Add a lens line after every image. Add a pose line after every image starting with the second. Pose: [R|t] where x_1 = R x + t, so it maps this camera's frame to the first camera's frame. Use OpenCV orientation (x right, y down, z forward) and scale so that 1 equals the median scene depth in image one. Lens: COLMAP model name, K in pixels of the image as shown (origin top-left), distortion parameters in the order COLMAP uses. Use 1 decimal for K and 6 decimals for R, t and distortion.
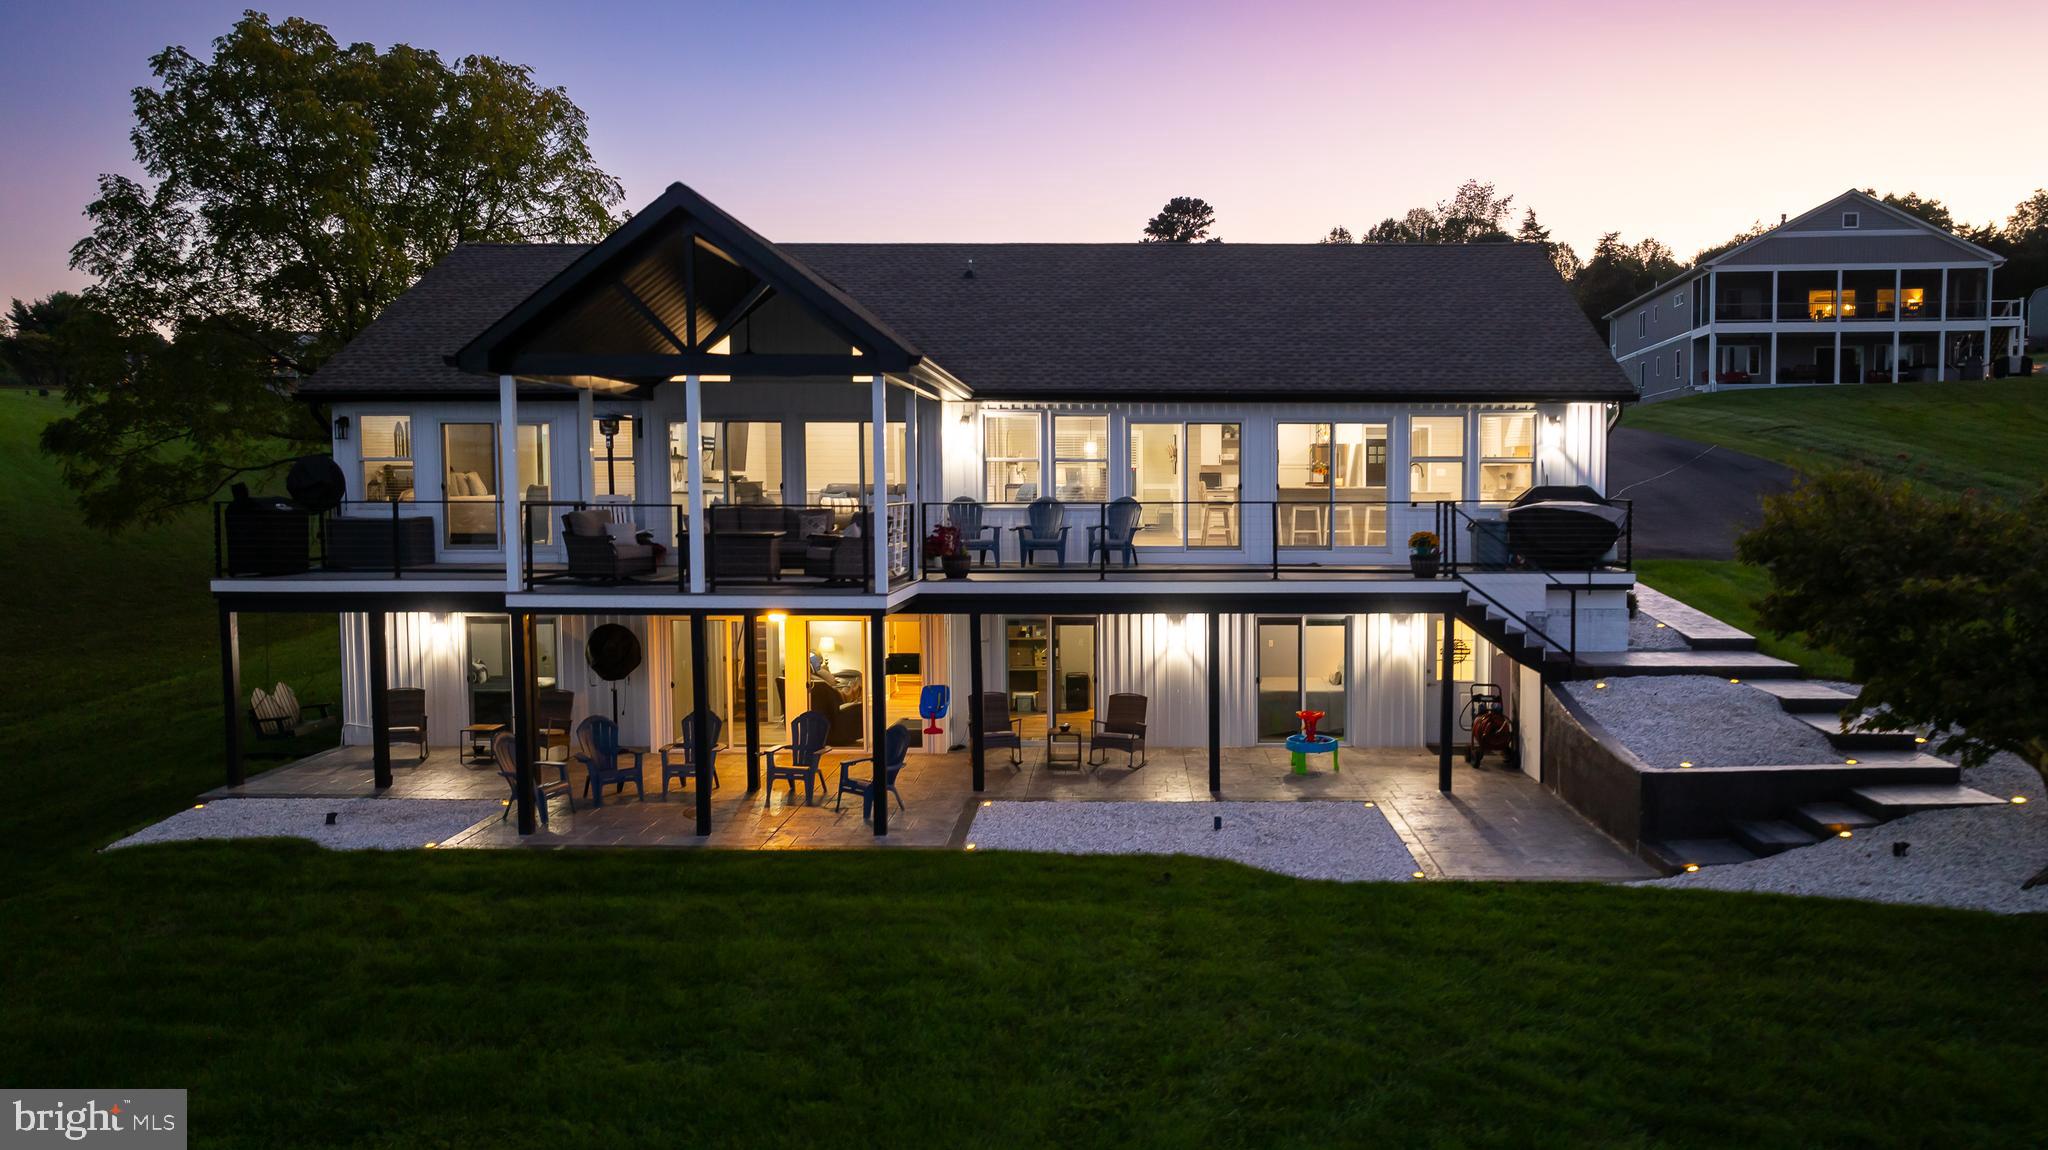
lens RADIAL K [[1485.1, 0, 1111.4], [0, 1485.1, 561.4], [0, 0, 1]] dist [-0.019643, 0.001541]
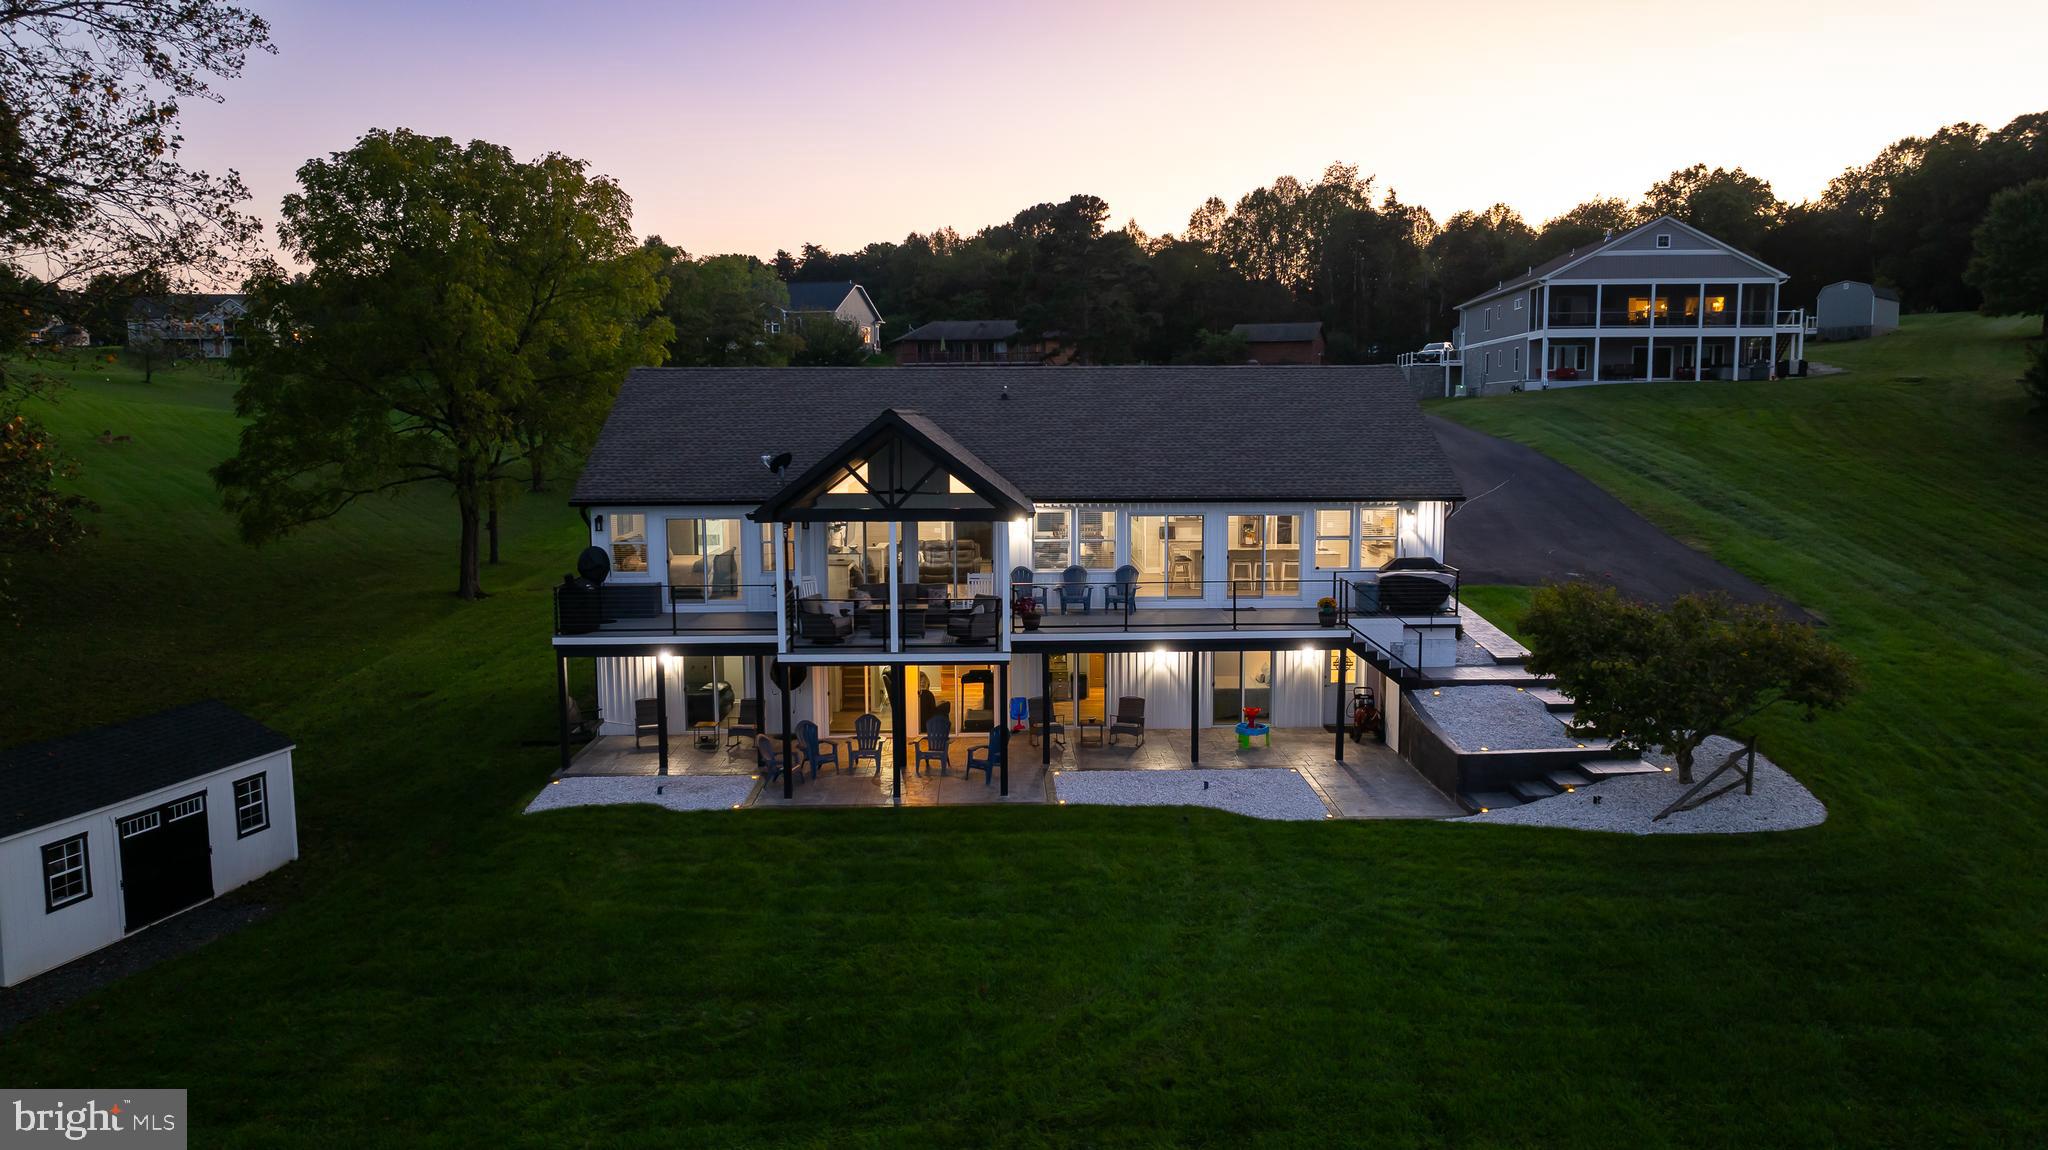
lens RADIAL K [[1439.9, 0, 1039.6], [0, 1439.9, 585.0], [0, 0, 1]] dist [-0.018884, 0.008177]
pose [[0.999222, -0.008146, 0.038579, -0.155538], [0.005693, 0.997979, 0.063291, -0.133273], [-0.039017, -0.063023, 0.997249, -0.518070]]
